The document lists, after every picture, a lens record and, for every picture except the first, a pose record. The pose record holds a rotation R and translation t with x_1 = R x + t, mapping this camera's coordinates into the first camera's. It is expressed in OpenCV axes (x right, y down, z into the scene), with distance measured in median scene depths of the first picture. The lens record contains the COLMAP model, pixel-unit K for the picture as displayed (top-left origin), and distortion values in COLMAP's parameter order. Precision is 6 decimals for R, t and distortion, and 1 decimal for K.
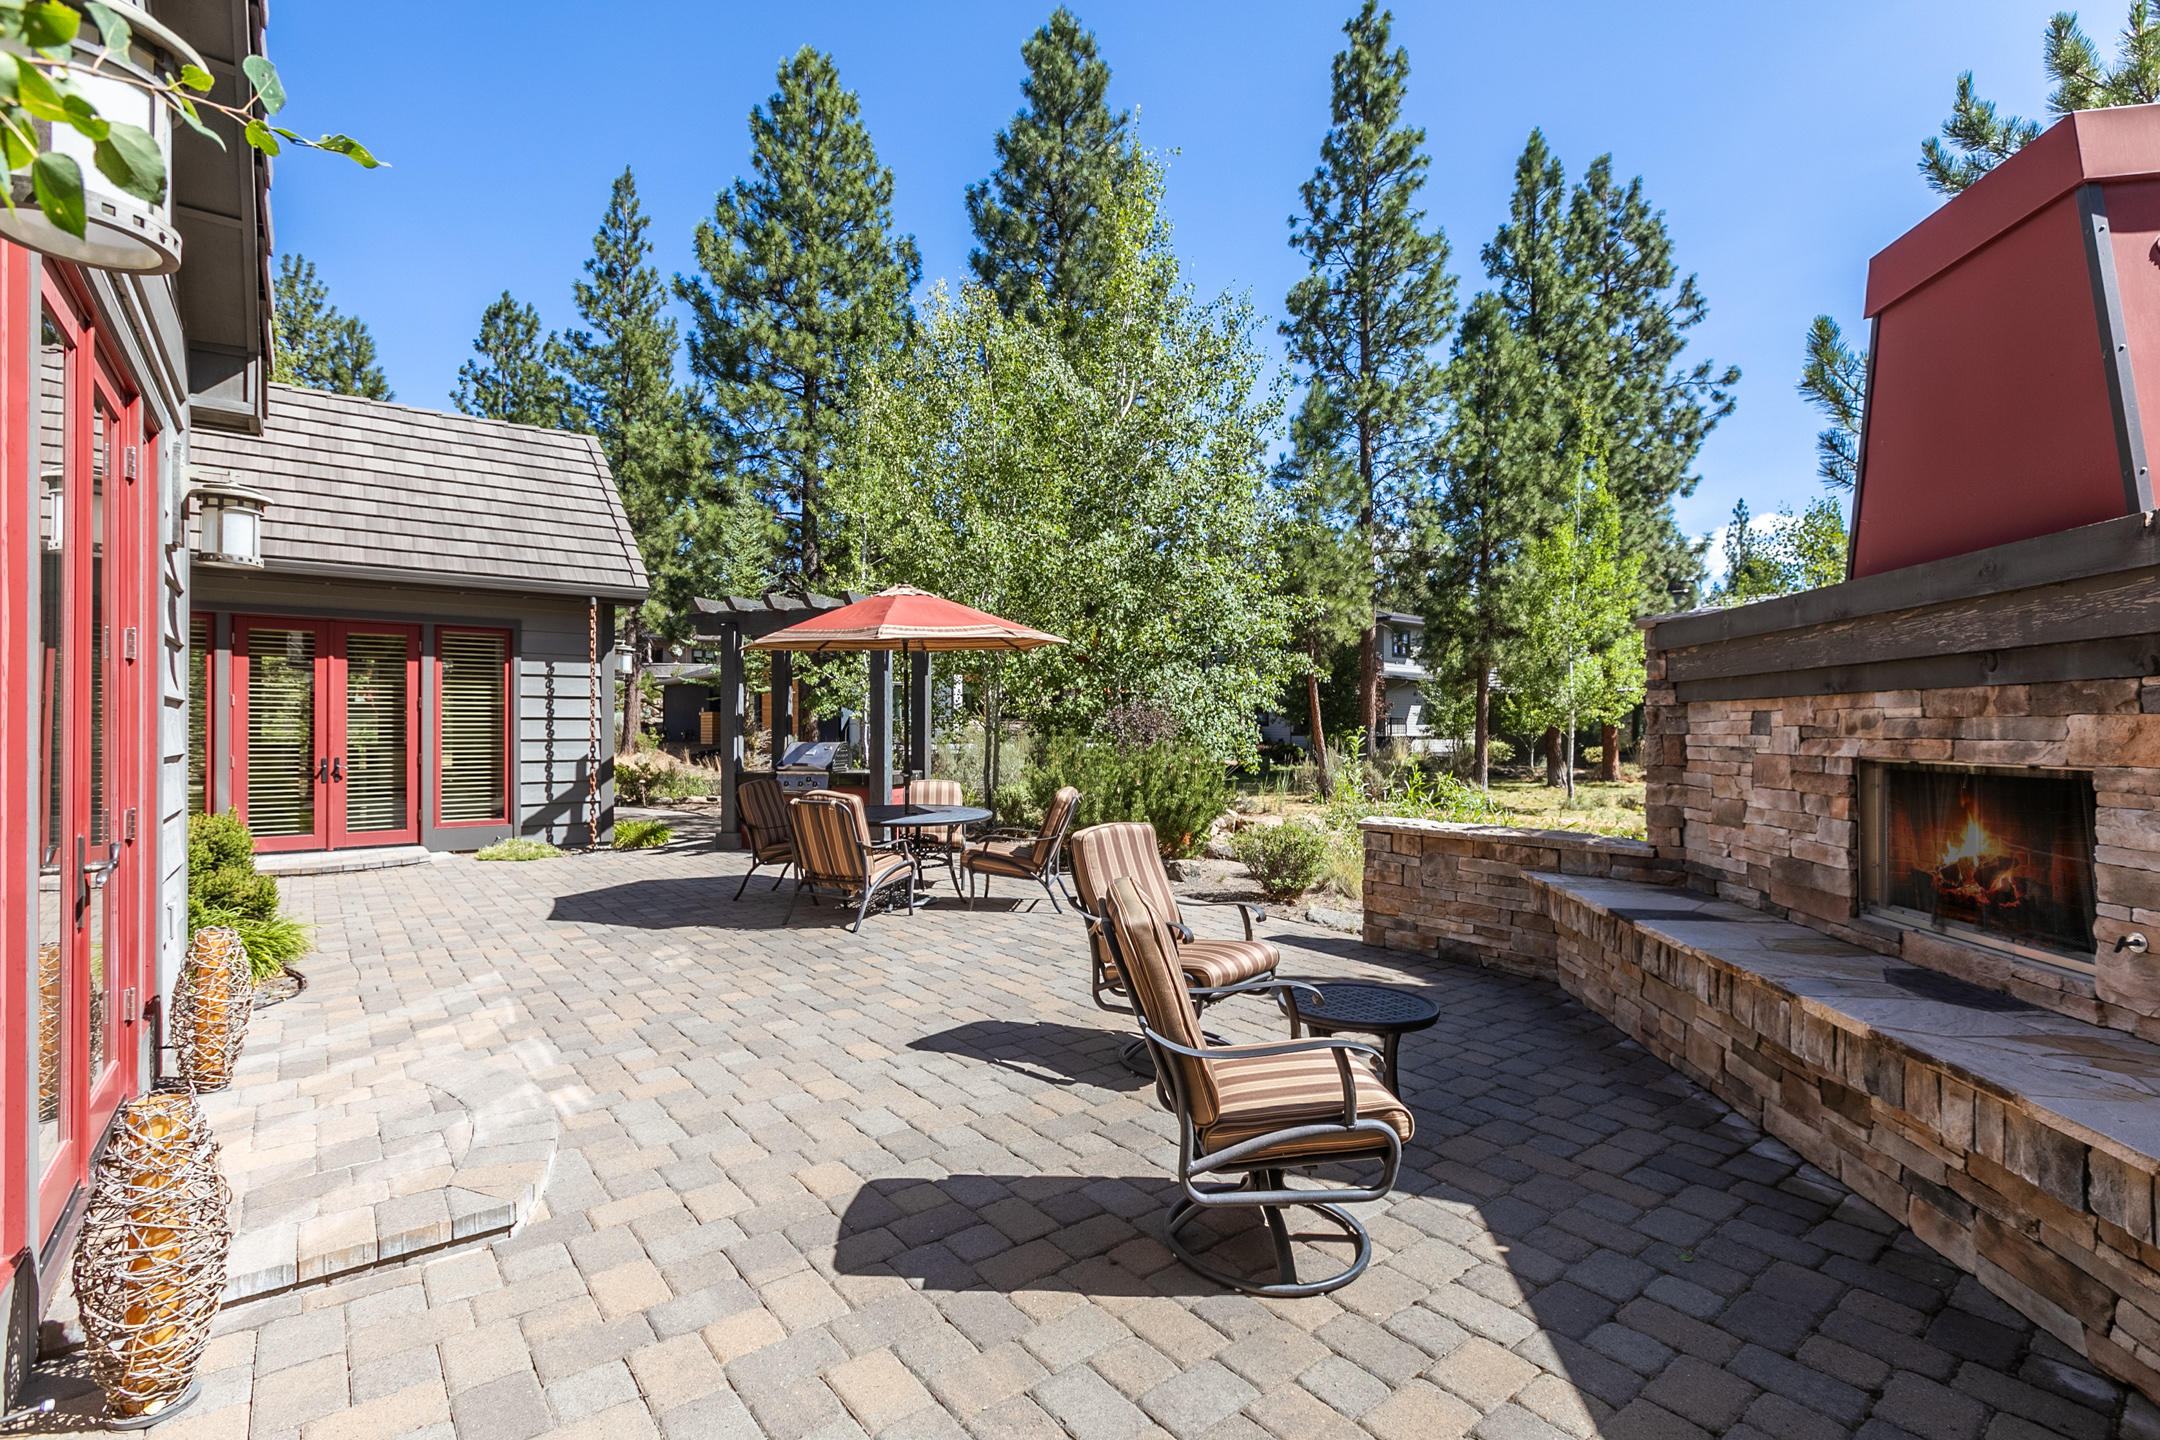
lens RADIAL K [[967.7, 0, 1080.8], [0, 967.7, 724.6], [0, 0, 1]] dist [0.002234, -0.000814]
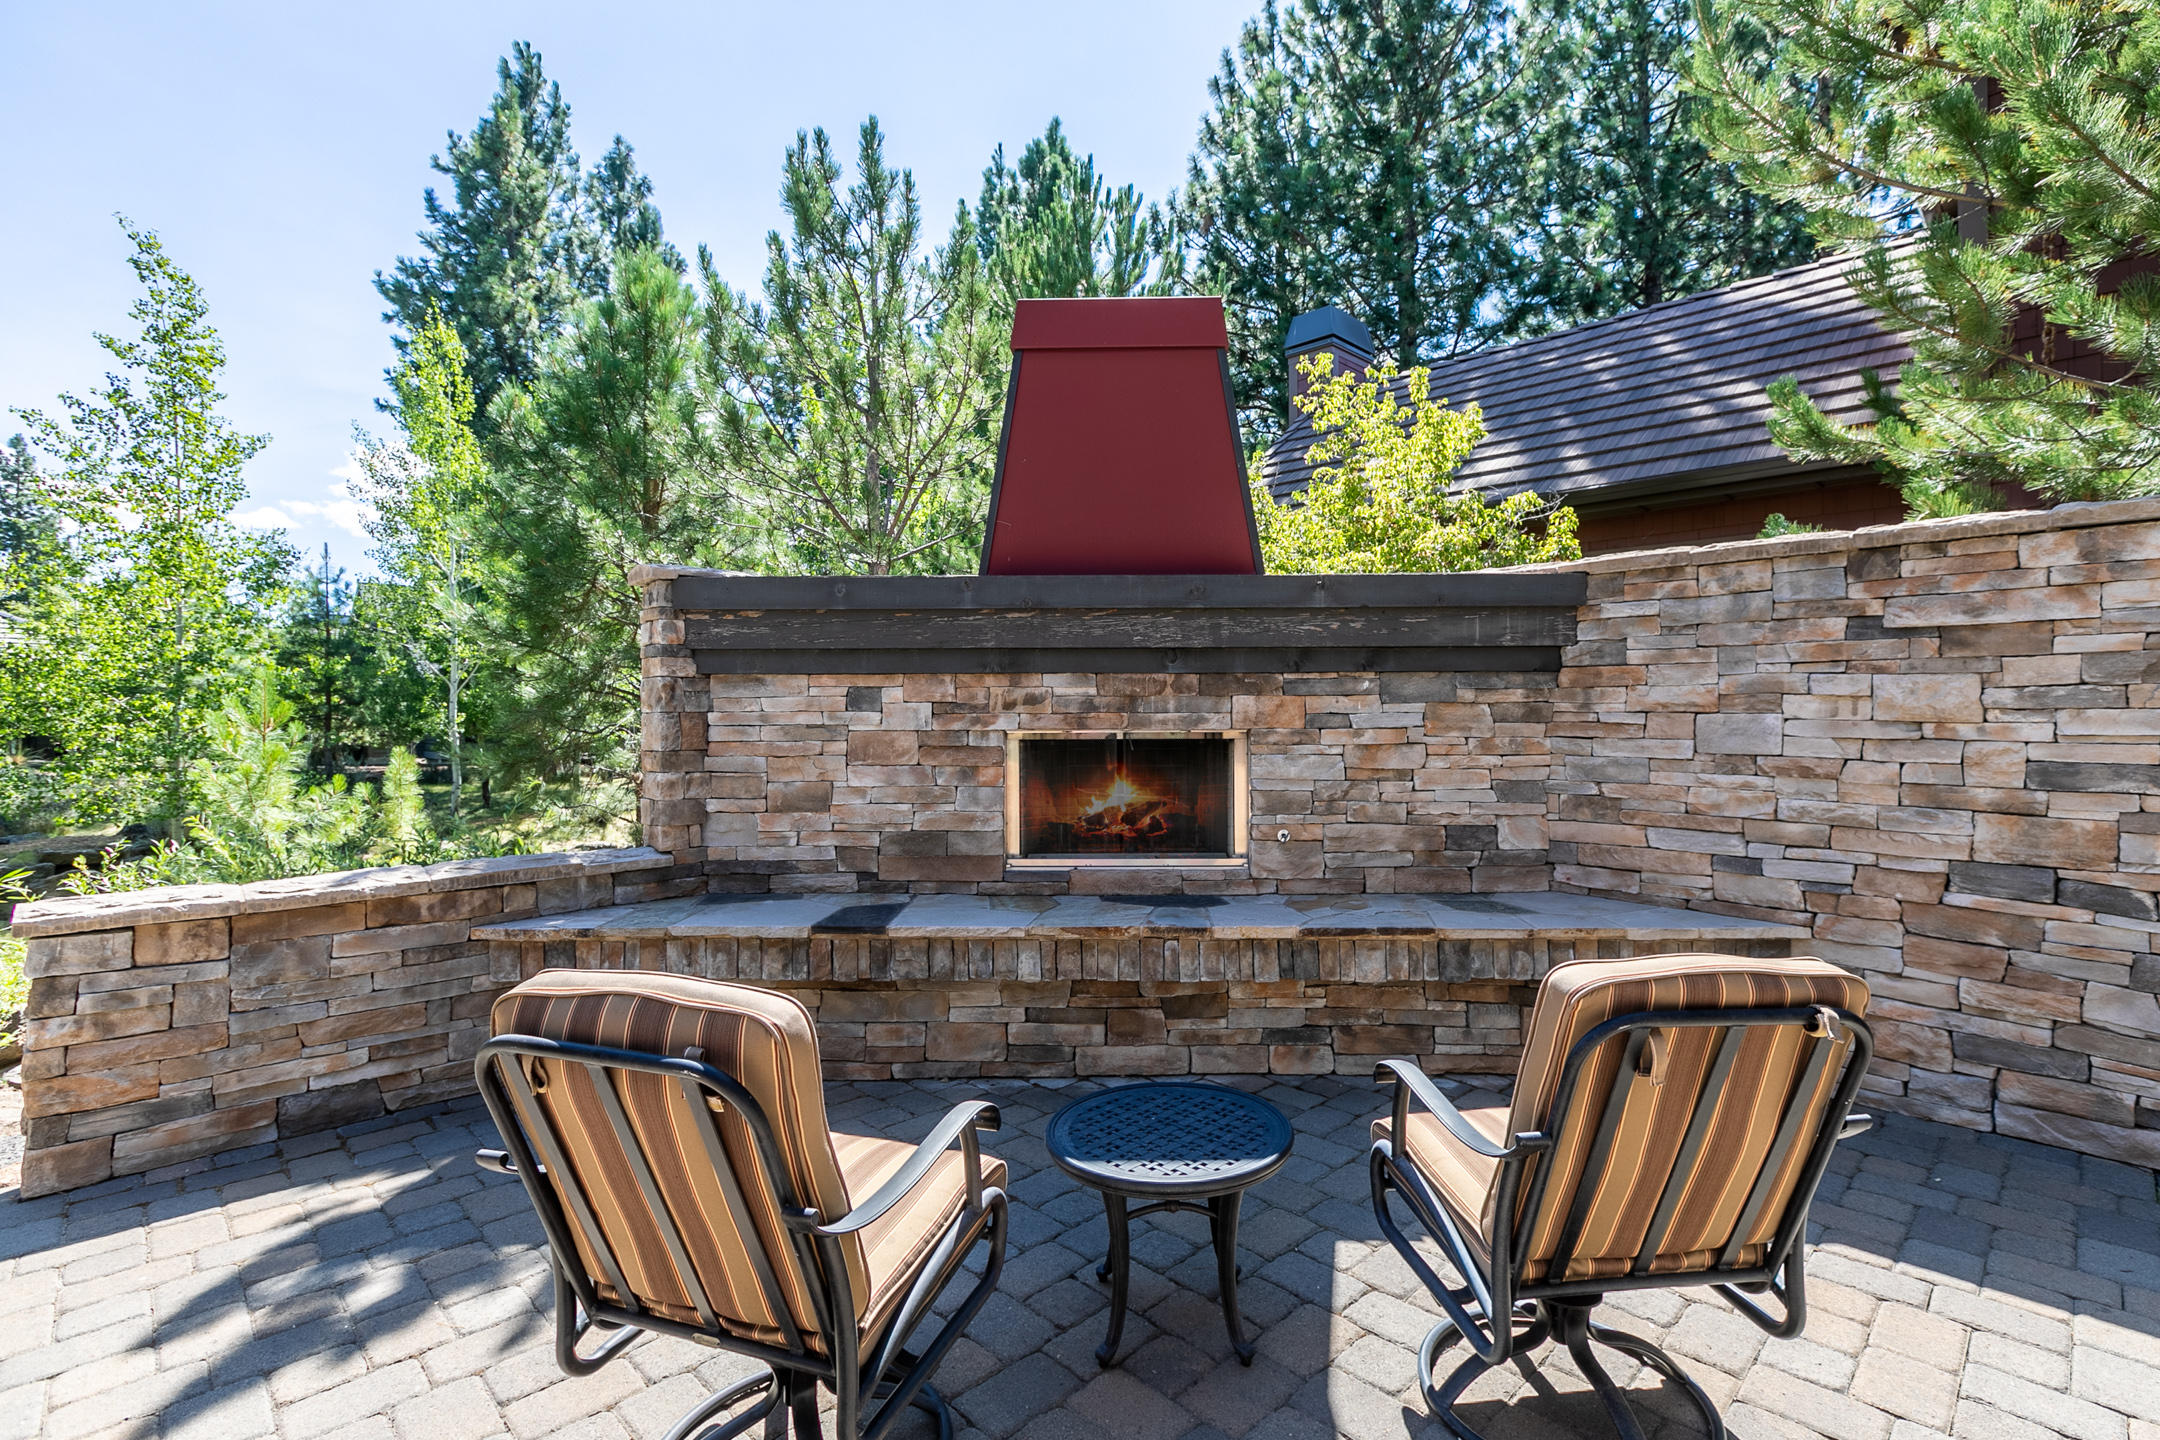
lens RADIAL K [[967.7, 0, 1080.8], [0, 967.7, 724.6], [0, 0, 1]] dist [0.002234, -0.000814]
pose [[-0.111634, -0.011273, 0.993685, -0.324790], [-0.002845, 0.999935, 0.011024, 0.014226], [-0.993745, -0.001597, -0.111659, 1.009476]]
